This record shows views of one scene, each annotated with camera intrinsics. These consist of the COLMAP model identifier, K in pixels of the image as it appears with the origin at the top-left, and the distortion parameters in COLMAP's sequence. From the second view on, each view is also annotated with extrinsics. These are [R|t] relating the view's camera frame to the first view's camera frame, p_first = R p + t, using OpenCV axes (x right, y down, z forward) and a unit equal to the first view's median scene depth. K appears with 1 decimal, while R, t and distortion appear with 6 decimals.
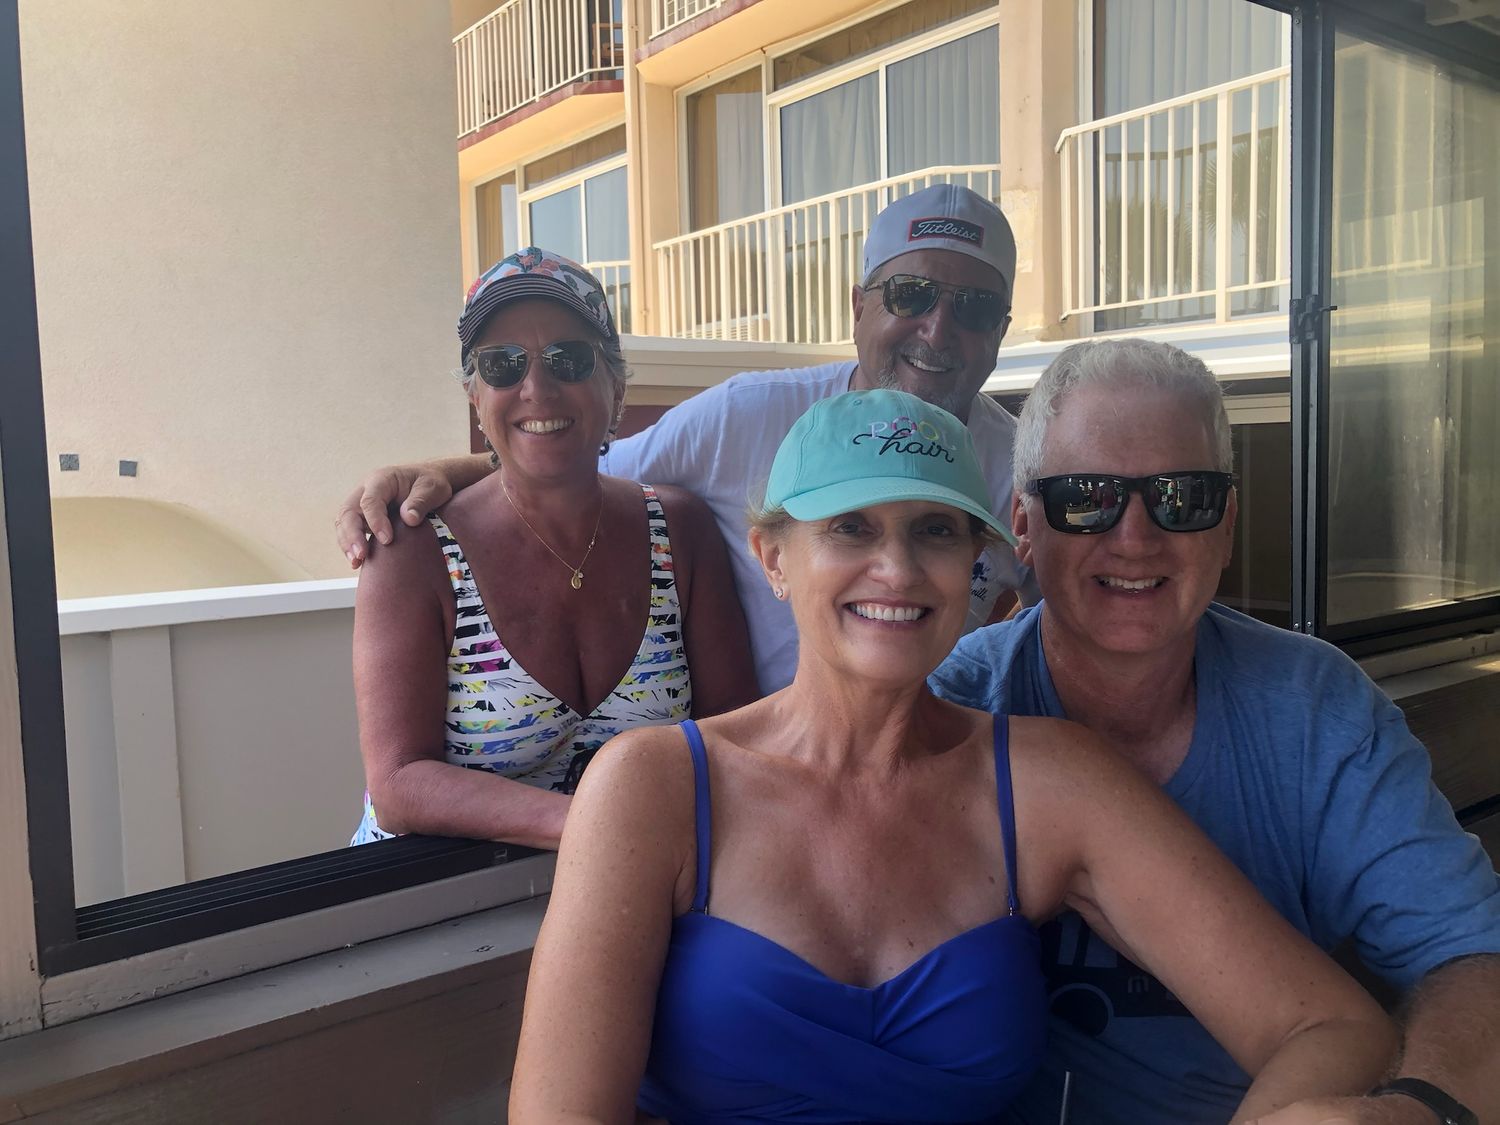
lens RADIAL K [[1241.8, 0, 746.1], [0, 1241.8, 599.1], [0, 0, 1]] dist [-0.006771, 0.009684]
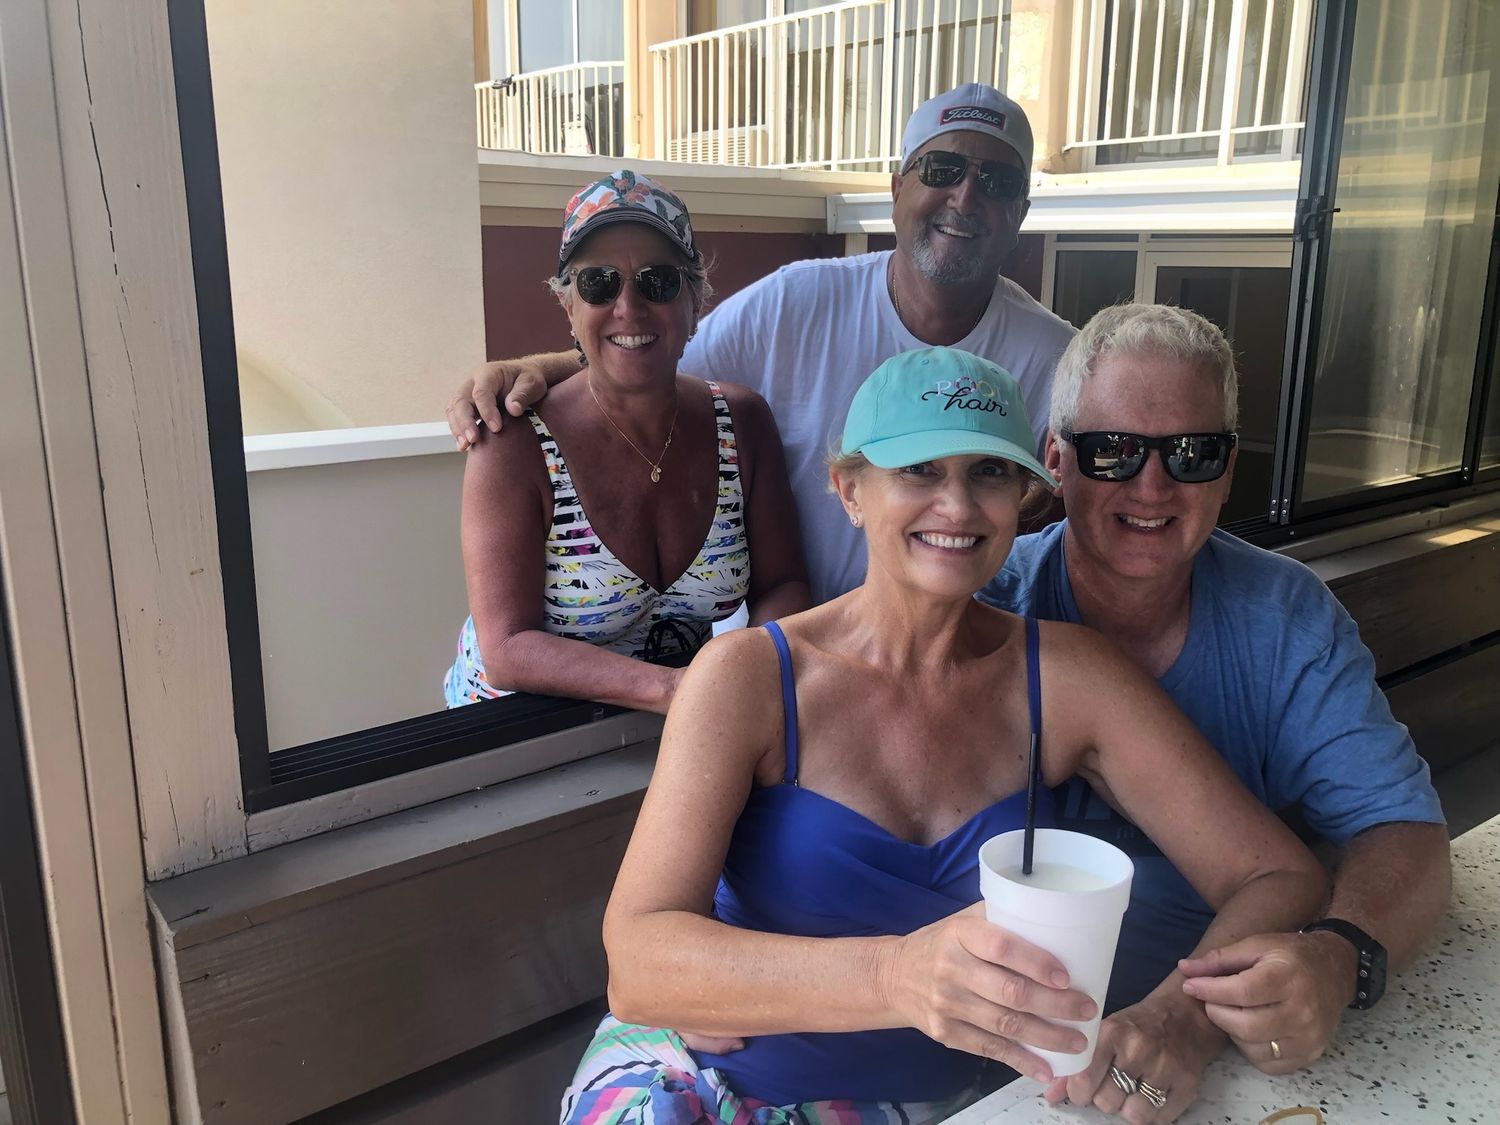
lens RADIAL K [[1251.0, 0, 750.0], [0, 1251.0, 562.5], [0, 0, 1]] dist [0.008283, 0.018808]
pose [[0.999309, 0.023763, 0.028590, -0.086815], [-0.027309, 0.991030, 0.130818, -0.094110], [-0.025225, -0.131508, 0.990994, -0.167644]]
